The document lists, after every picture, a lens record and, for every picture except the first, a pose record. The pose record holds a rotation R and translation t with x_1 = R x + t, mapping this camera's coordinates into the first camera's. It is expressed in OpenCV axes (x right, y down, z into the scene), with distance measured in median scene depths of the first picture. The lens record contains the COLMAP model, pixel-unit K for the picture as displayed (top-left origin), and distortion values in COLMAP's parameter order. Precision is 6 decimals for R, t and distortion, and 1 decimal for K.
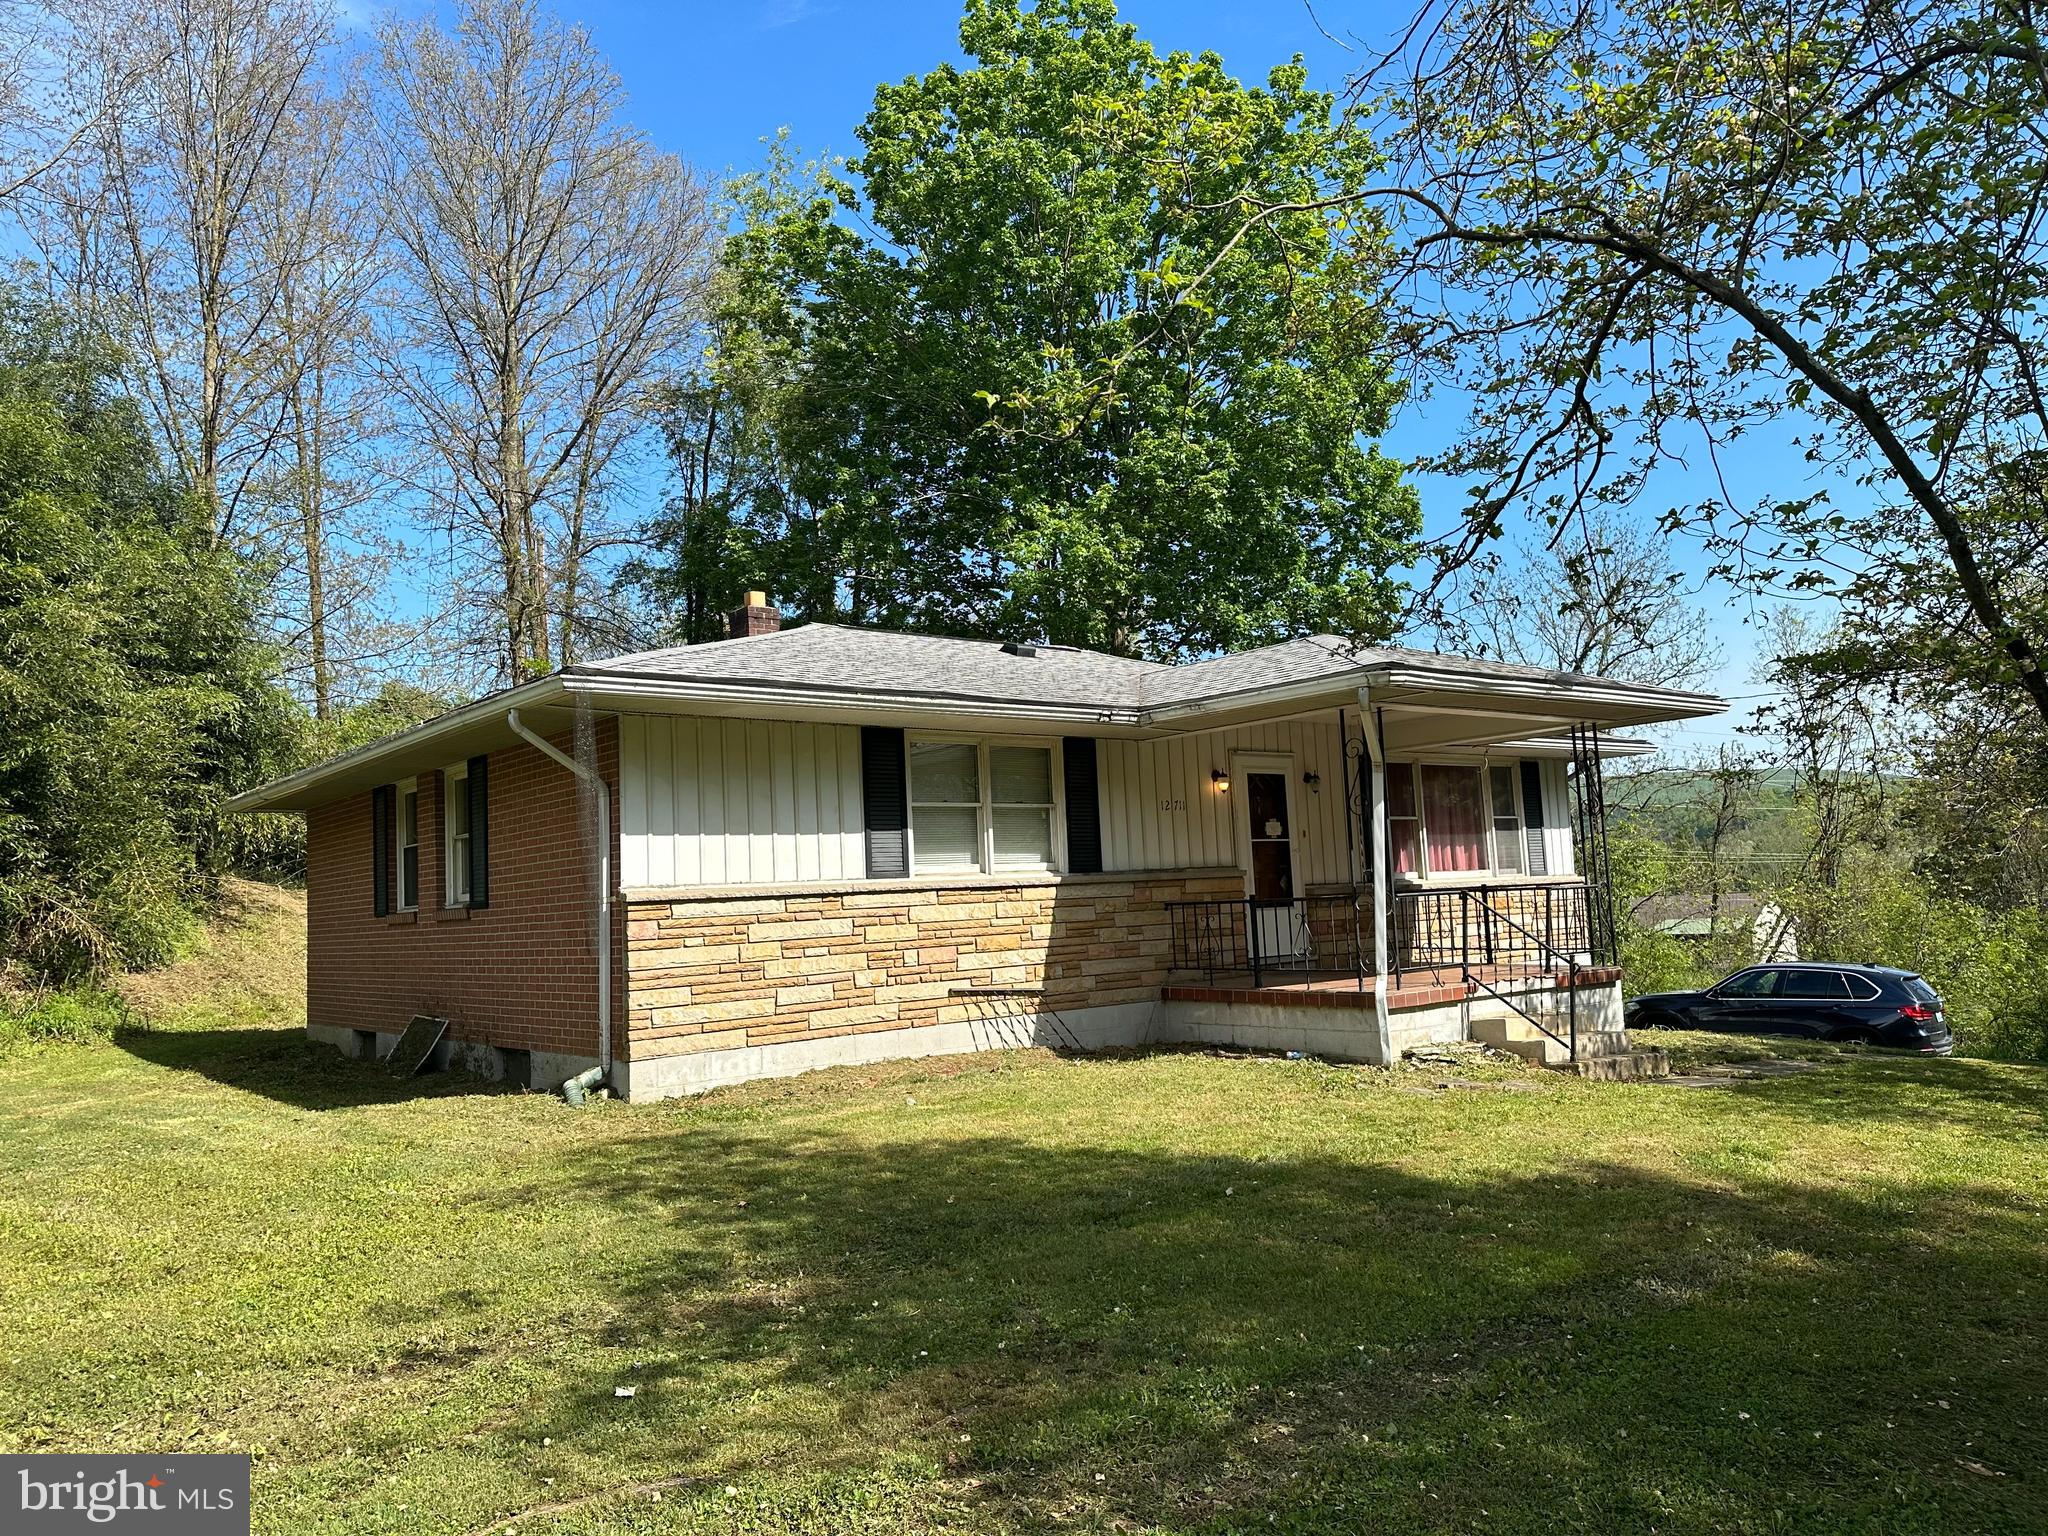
lens RADIAL K [[1434.0, 0, 1011.4], [0, 1434.0, 774.5], [0, 0, 1]] dist [0.121040, -0.184579]
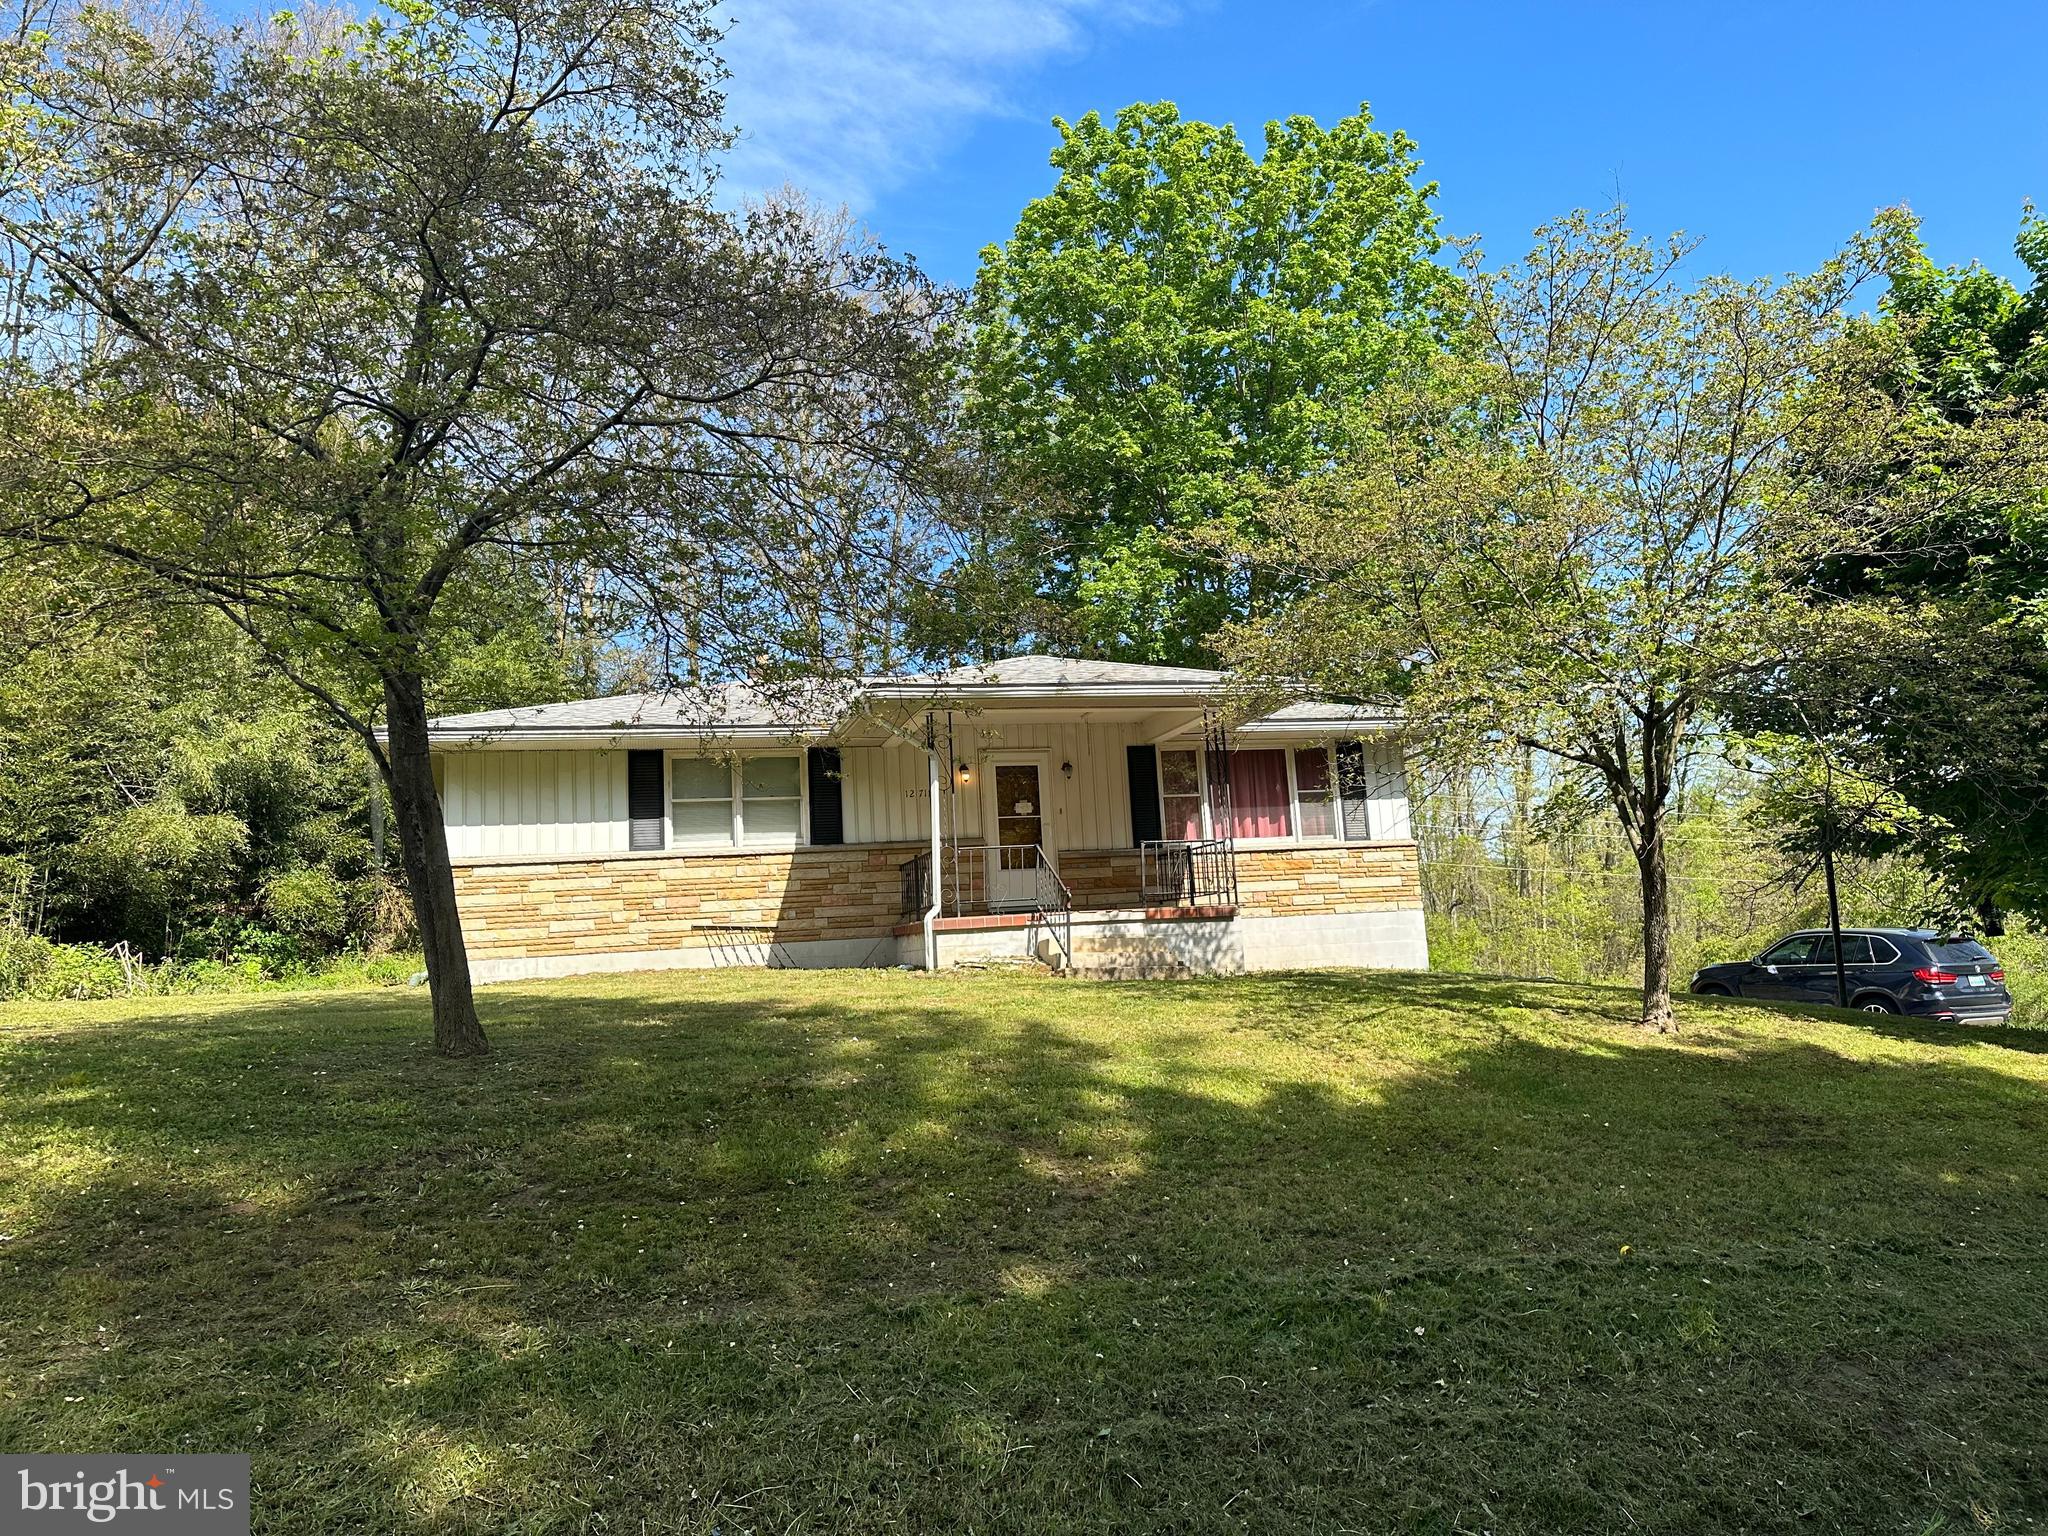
lens RADIAL K [[1434.0, 0, 1011.4], [0, 1434.0, 774.5], [0, 0, 1]] dist [0.121040, -0.184579]
pose [[0.914599, -0.056584, -0.400383, 0.861975], [0.049871, 0.998386, -0.027175, 0.052797], [0.401274, 0.004887, 0.915945, -0.222001]]
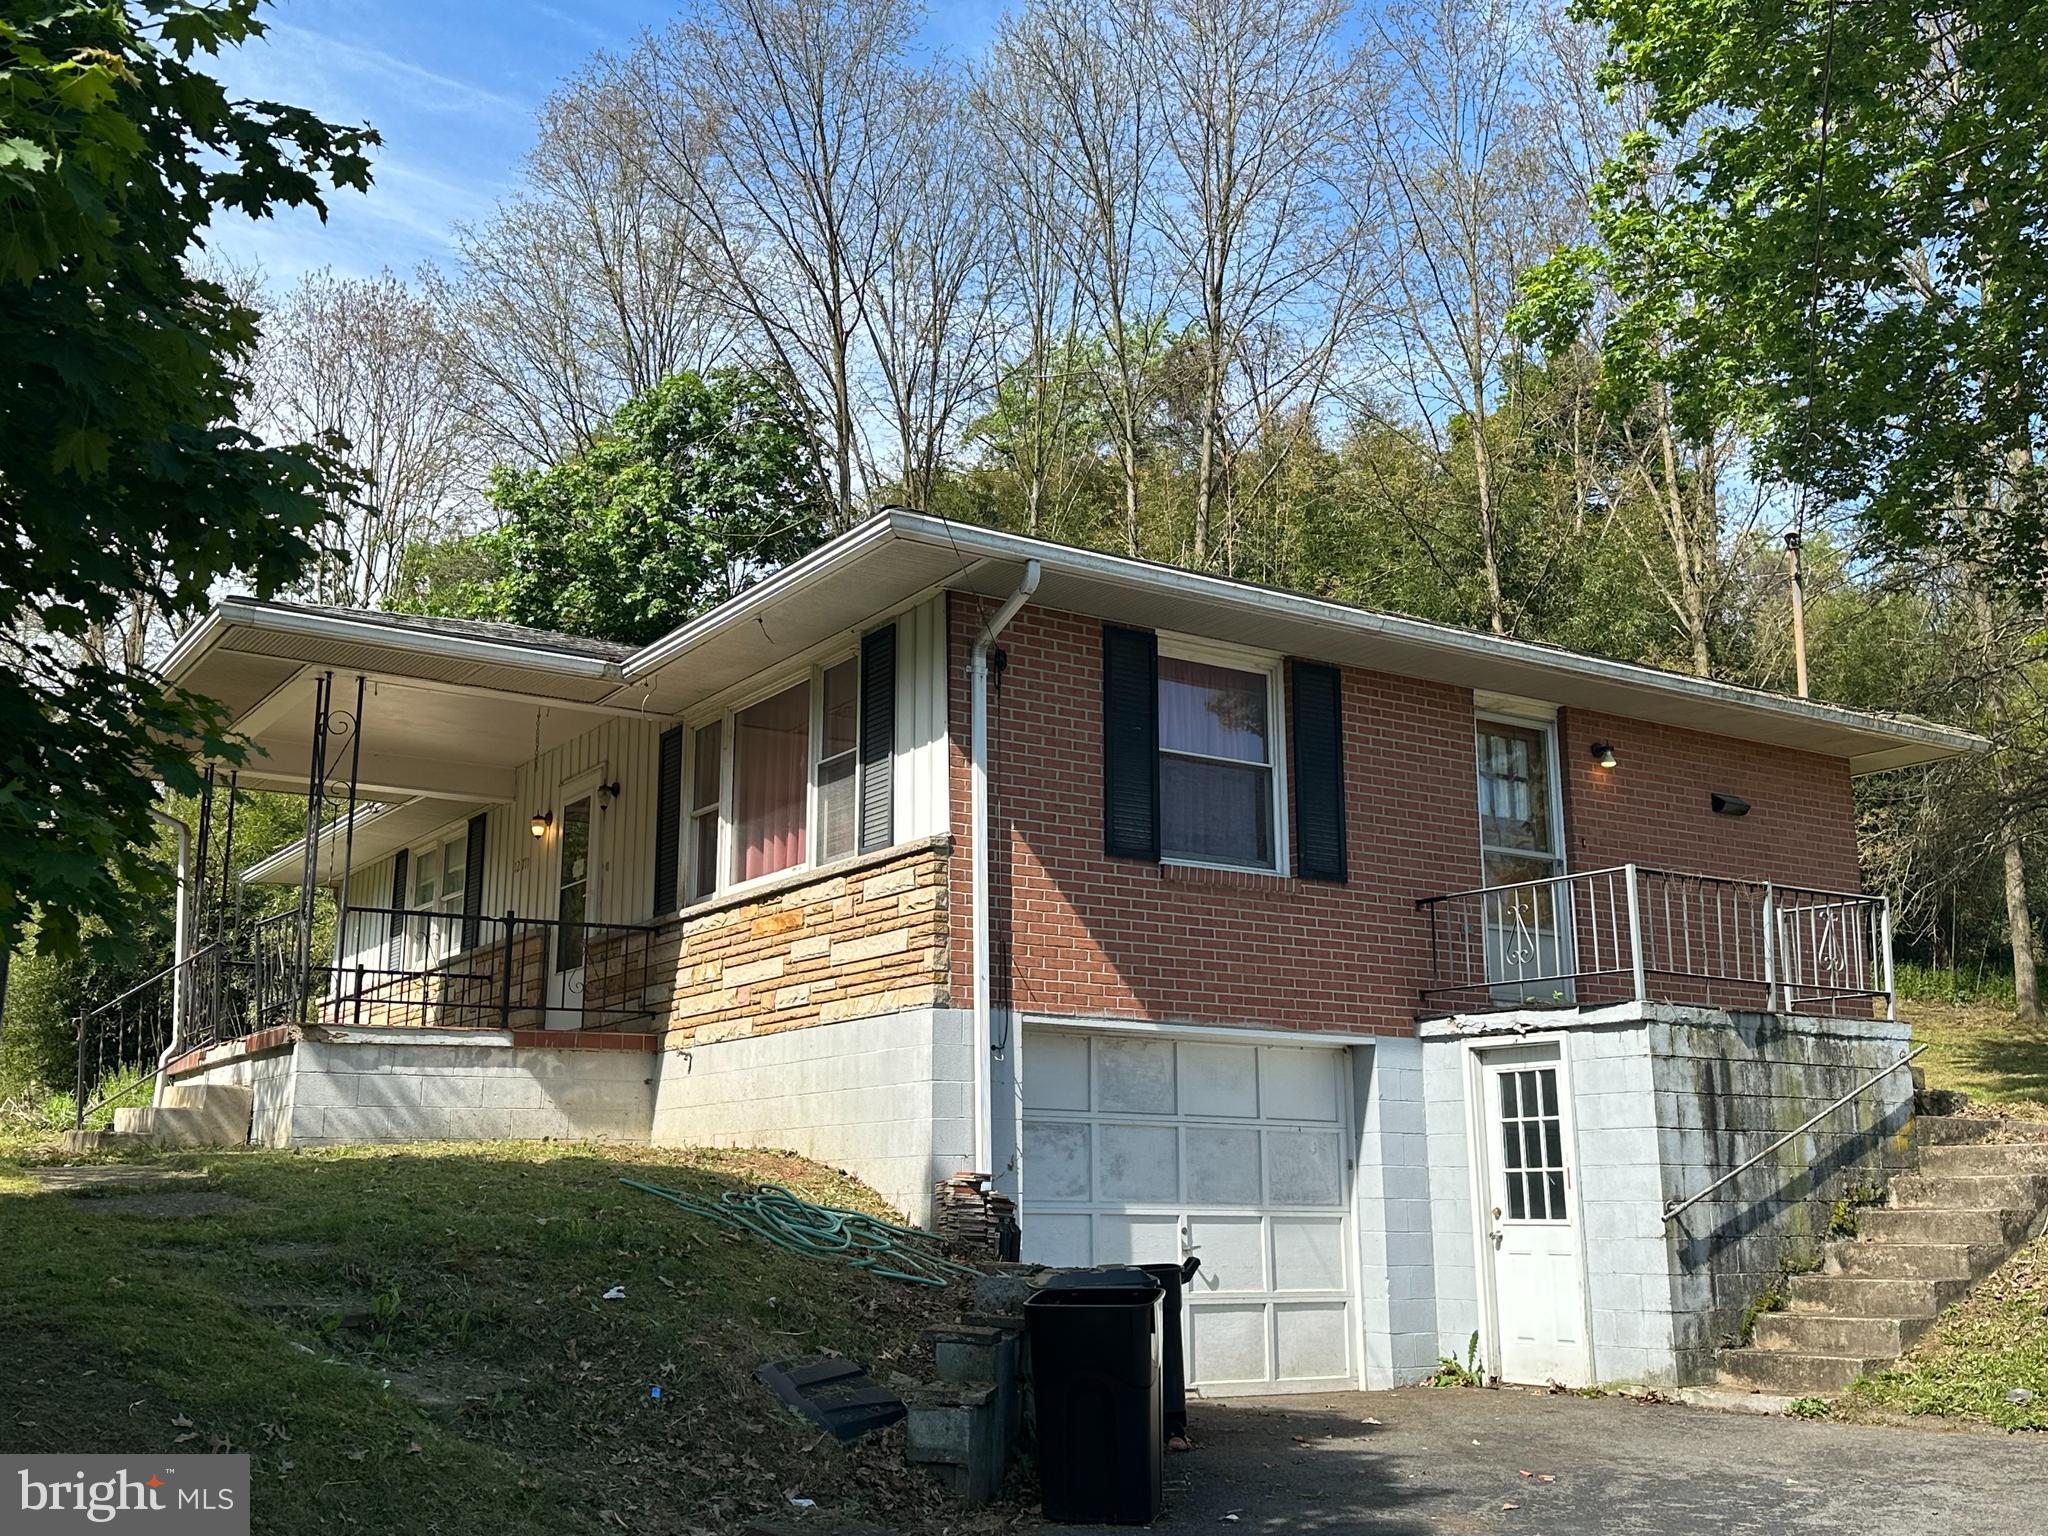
lens RADIAL K [[2044.3, 0, 1021.7], [0, 2044.3, 759.8], [0, 0, 1]] dist [0.183949, -0.399597]
pose [[-0.108589, -0.169862, -0.979467, 1.578642], [0.092296, 0.979315, -0.180068, 0.254552], [0.989793, -0.109954, -0.090665, 1.688940]]
